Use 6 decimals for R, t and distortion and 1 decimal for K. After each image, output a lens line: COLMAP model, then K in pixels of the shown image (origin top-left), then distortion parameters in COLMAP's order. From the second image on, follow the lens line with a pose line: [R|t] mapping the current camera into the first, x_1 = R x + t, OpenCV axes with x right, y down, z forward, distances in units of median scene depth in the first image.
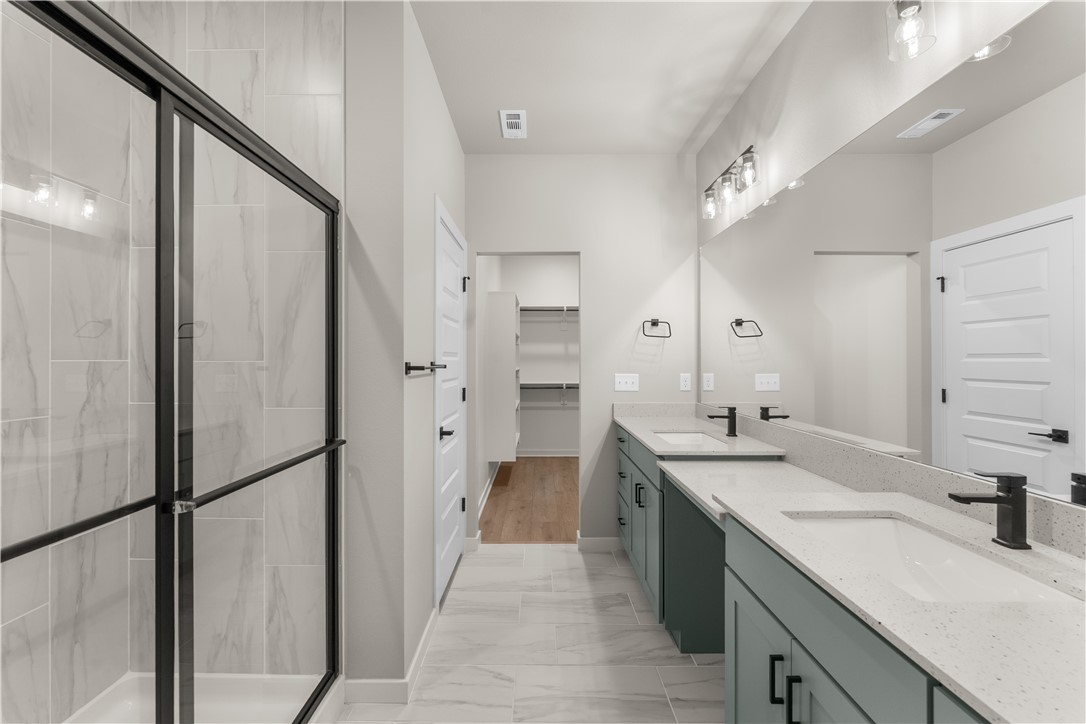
lens RADIAL K [[440.2, 0, 539.0], [0, 440.2, 362.2], [0, 0, 1]] dist [-0.000226, -0.000003]
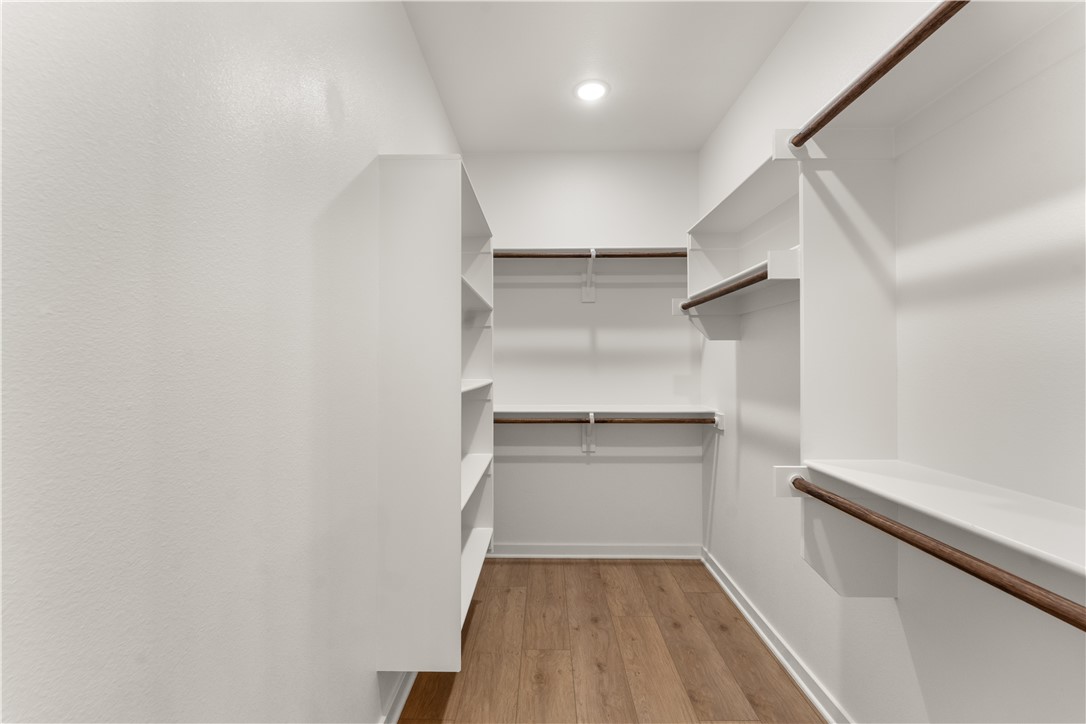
lens RADIAL K [[440.2, 0, 539.0], [0, 440.2, 362.2], [0, 0, 1]] dist [-0.000226, -0.000003]
pose [[0.999923, 0.000914, -0.012361, 0.007596], [-0.001028, 0.999957, -0.009200, -0.000066], [0.012352, 0.009212, 0.999881, 0.539443]]
